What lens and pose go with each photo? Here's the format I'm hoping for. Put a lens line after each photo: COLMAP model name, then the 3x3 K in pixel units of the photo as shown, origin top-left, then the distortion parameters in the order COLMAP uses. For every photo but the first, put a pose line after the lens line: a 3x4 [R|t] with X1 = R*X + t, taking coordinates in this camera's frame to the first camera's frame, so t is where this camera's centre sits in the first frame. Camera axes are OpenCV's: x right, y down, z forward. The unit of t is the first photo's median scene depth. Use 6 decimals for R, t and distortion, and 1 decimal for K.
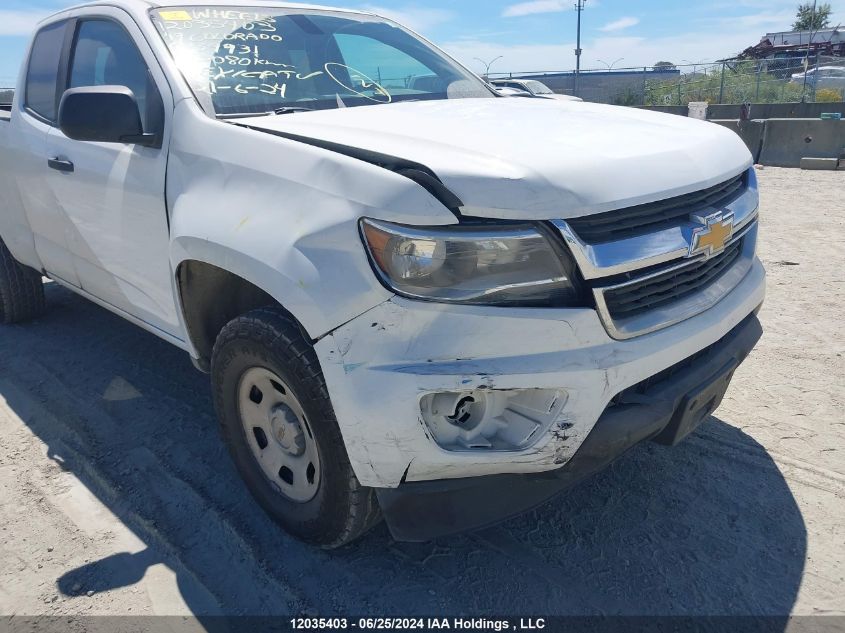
lens RADIAL K [[693.4, 0, 421.2], [0, 693.4, 309.2], [0, 0, 1]] dist [0.034356, -0.032511]
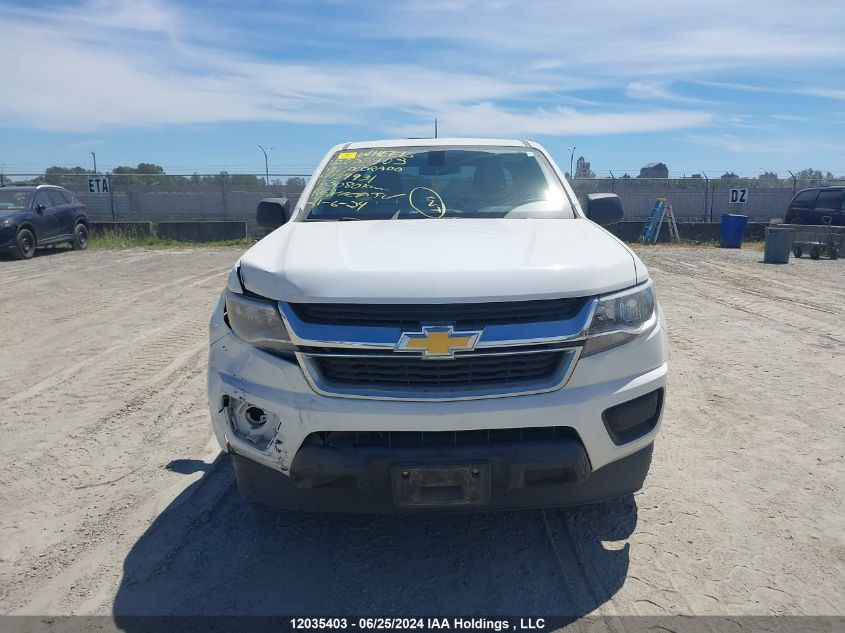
lens RADIAL K [[693.4, 0, 415.0], [0, 693.4, 312.8], [0, 0, 1]] dist [0.034356, -0.032511]
pose [[0.679109, 0.159201, -0.716565, 1.313241], [-0.243468, 0.969789, -0.015282, -0.133105], [0.692484, 0.184839, 0.697352, 0.124880]]
